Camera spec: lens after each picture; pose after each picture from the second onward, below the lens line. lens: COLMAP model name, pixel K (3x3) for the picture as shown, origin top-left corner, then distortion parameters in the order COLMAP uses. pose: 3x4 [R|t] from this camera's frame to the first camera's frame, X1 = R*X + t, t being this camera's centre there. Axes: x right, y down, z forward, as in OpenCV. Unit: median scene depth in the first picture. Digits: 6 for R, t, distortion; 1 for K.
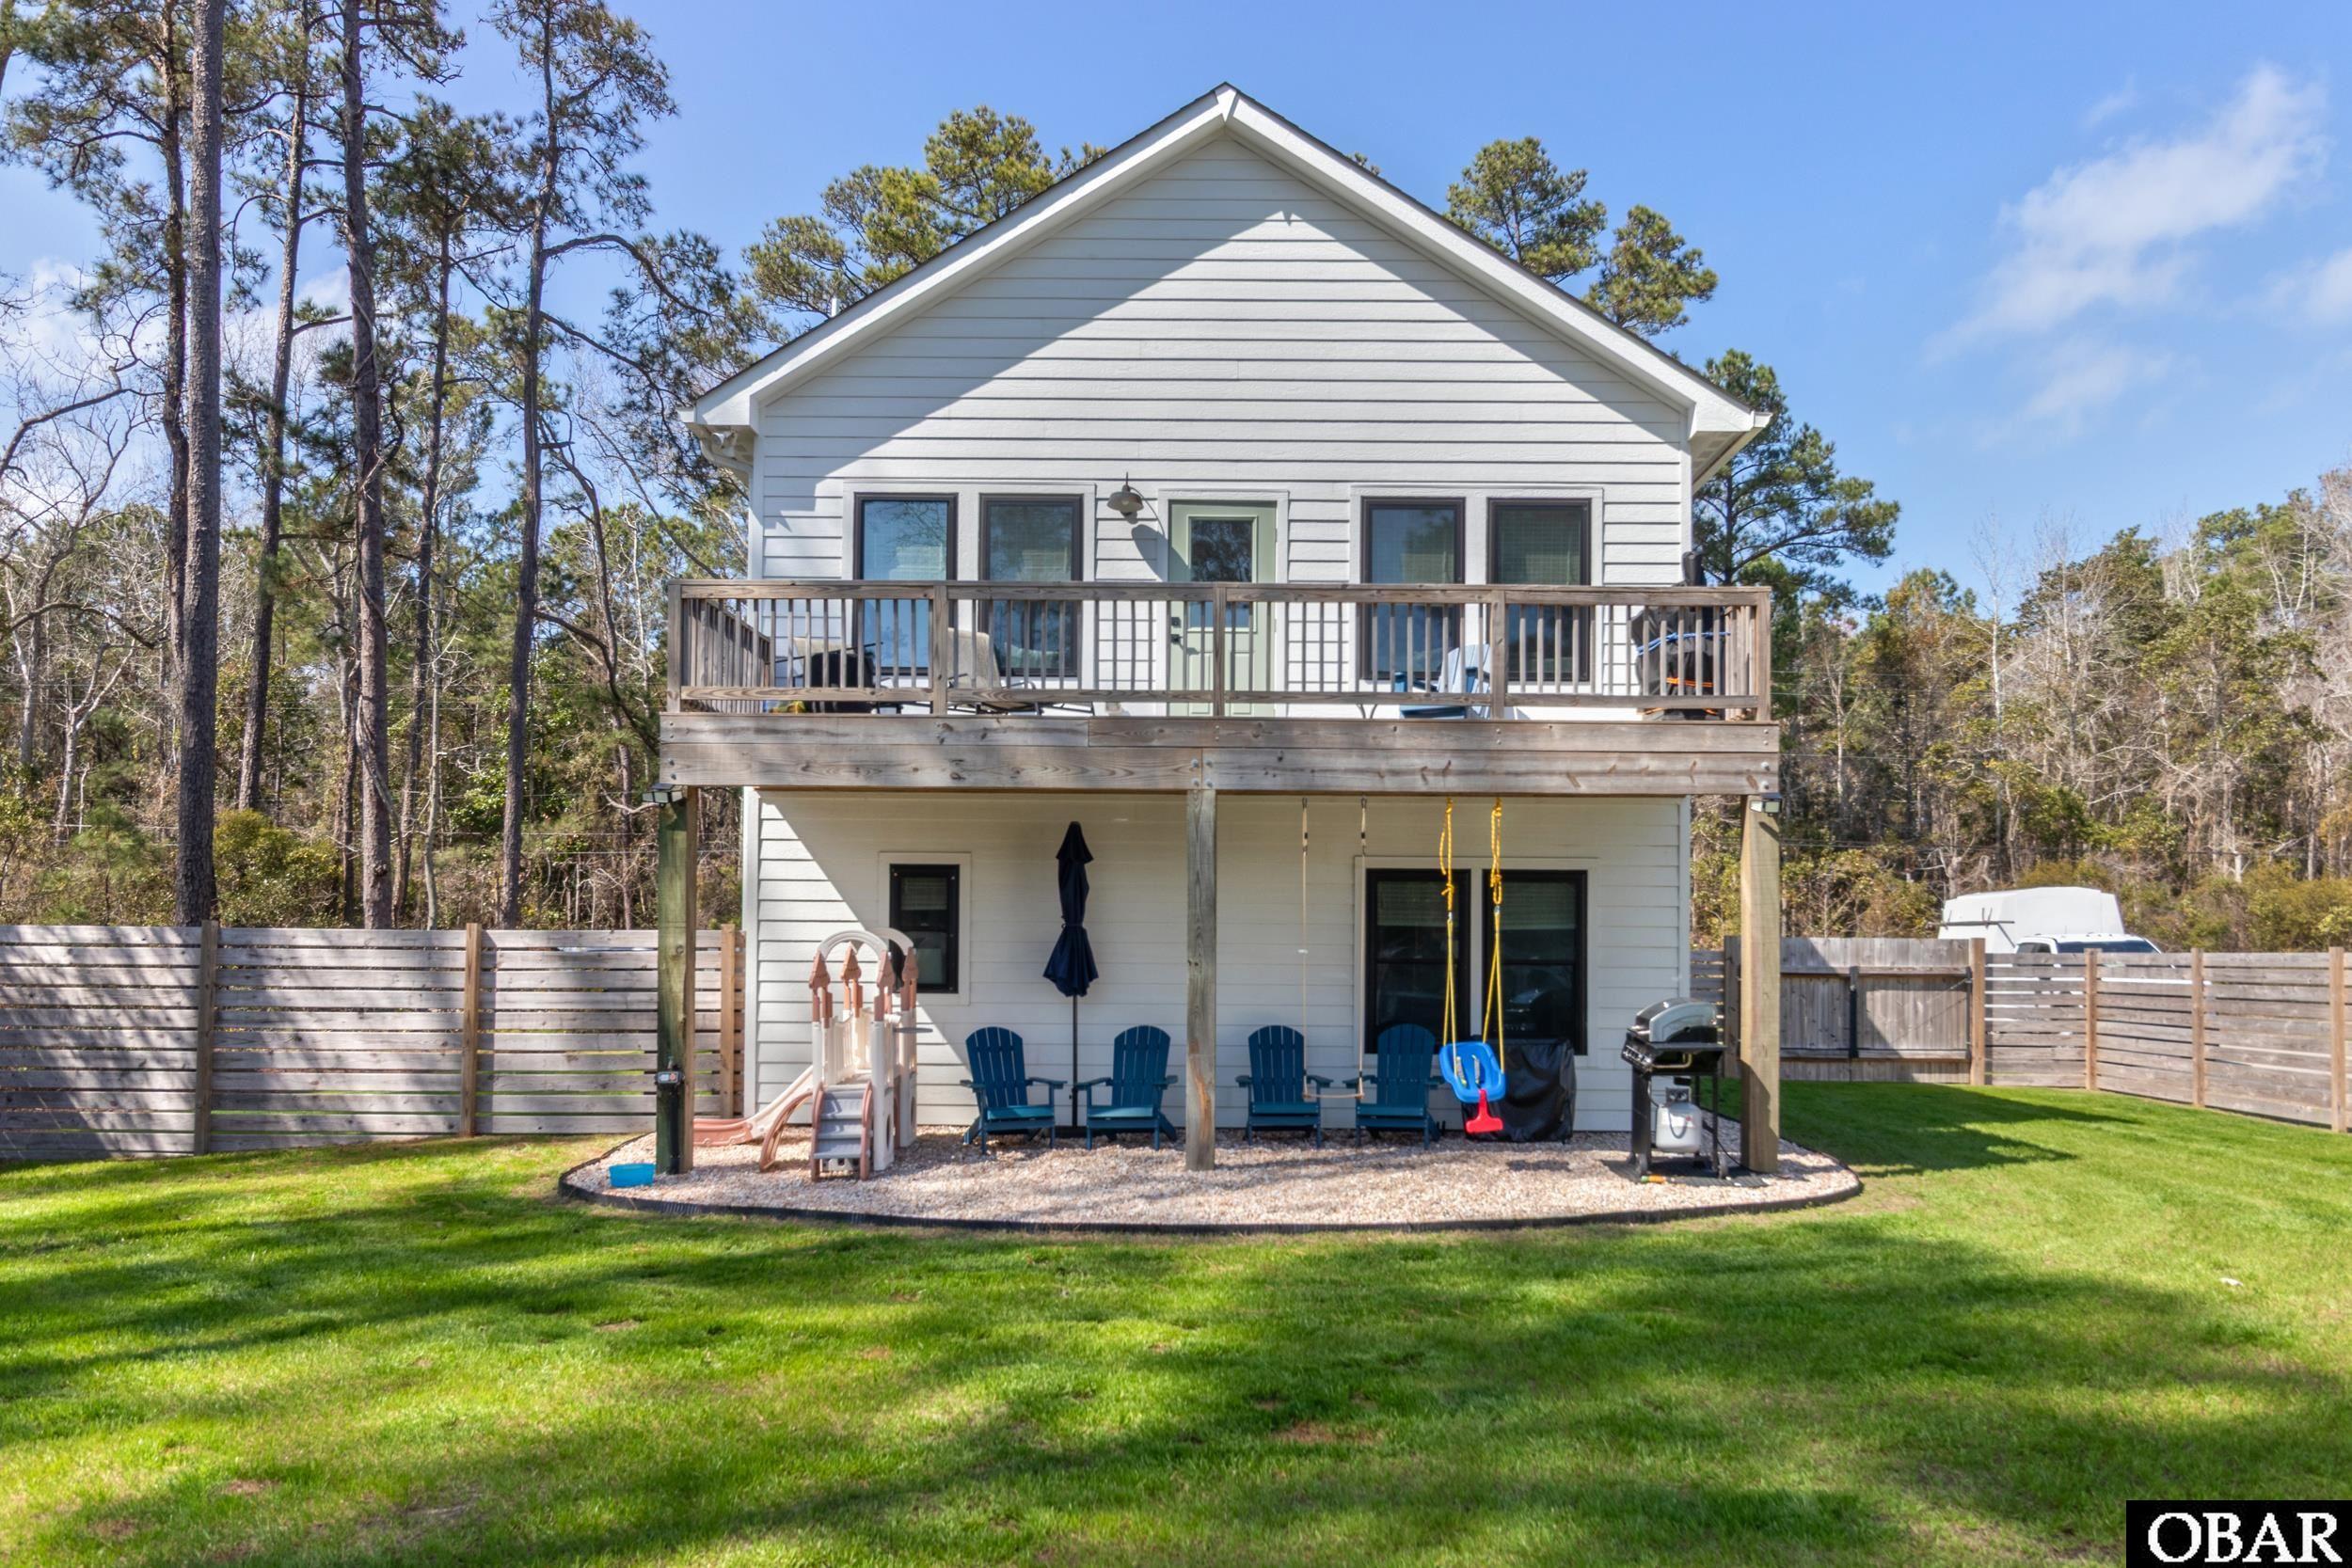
lens RADIAL K [[2086.9, 0, 1175.3], [0, 2086.9, 886.8], [0, 0, 1]] dist [0.004313, 0.001106]
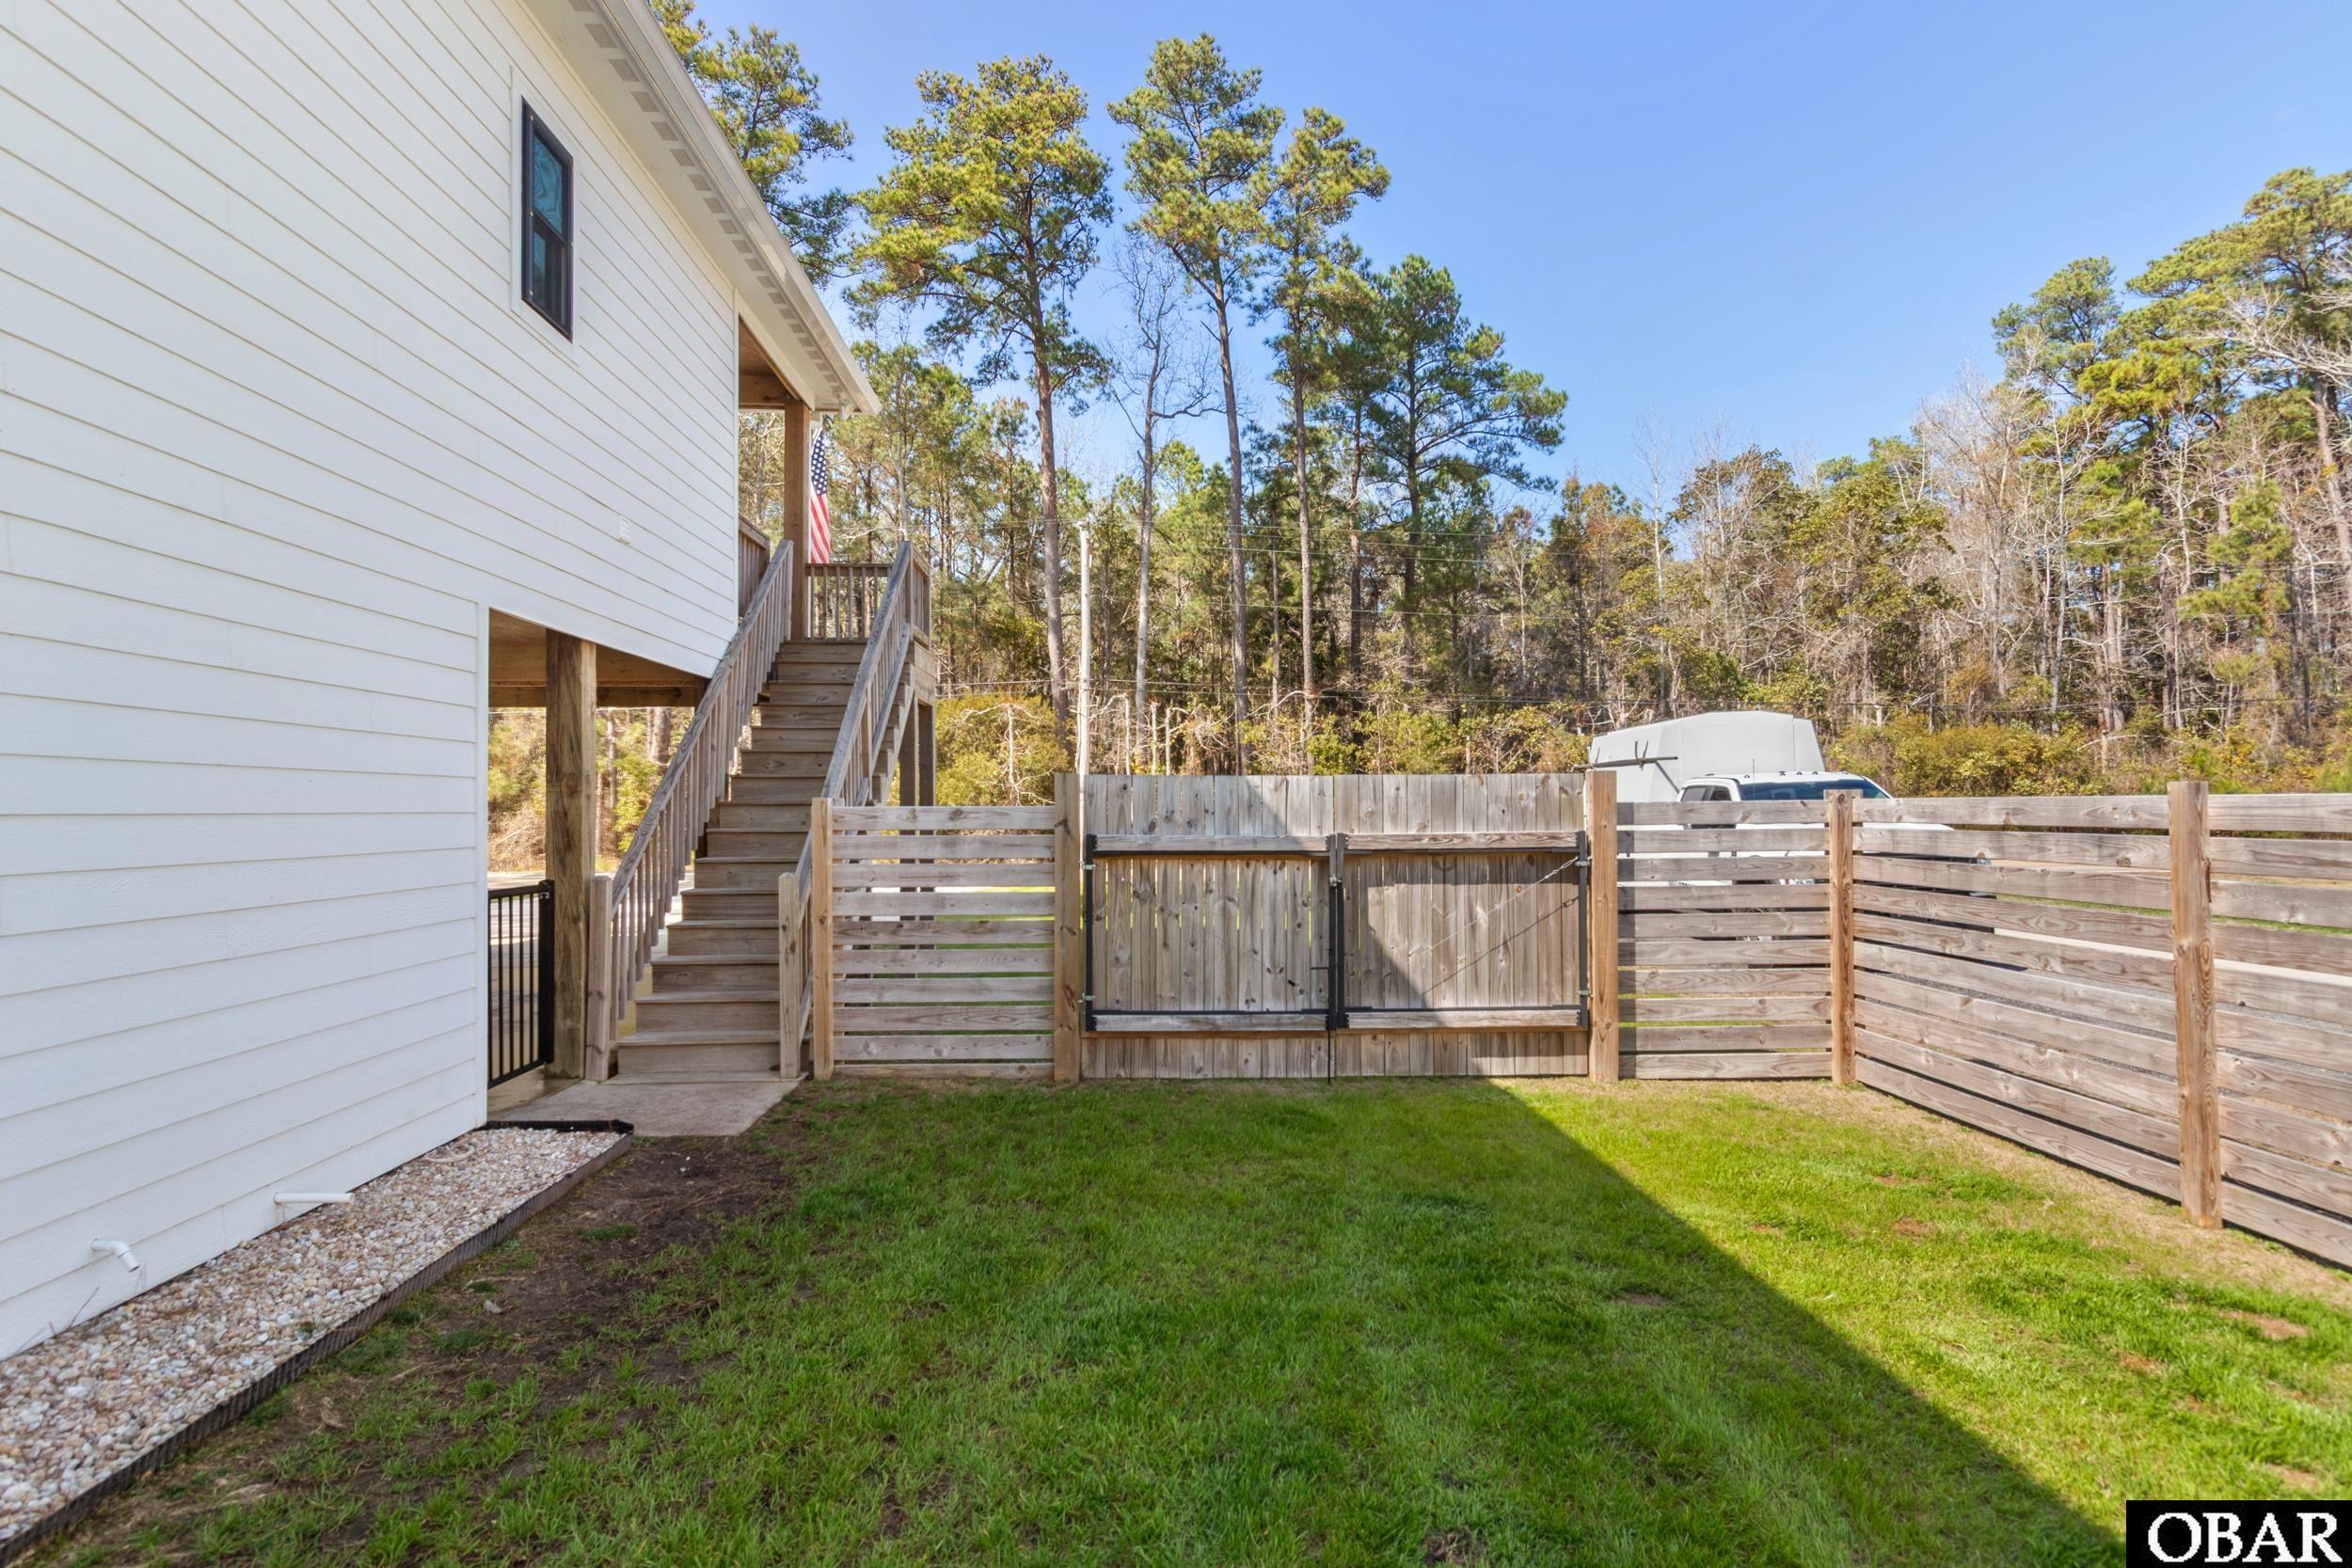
lens RADIAL K [[1169.4, 0, 1176.0], [0, 1169.4, 784.0], [0, 0, 1]] dist [-0.000831, -0.000508]
pose [[0.999562, -0.017913, -0.023563, 0.157833], [0.018189, 0.999768, 0.011557, 0.012129], [0.023350, -0.011980, 0.999656, 0.392755]]
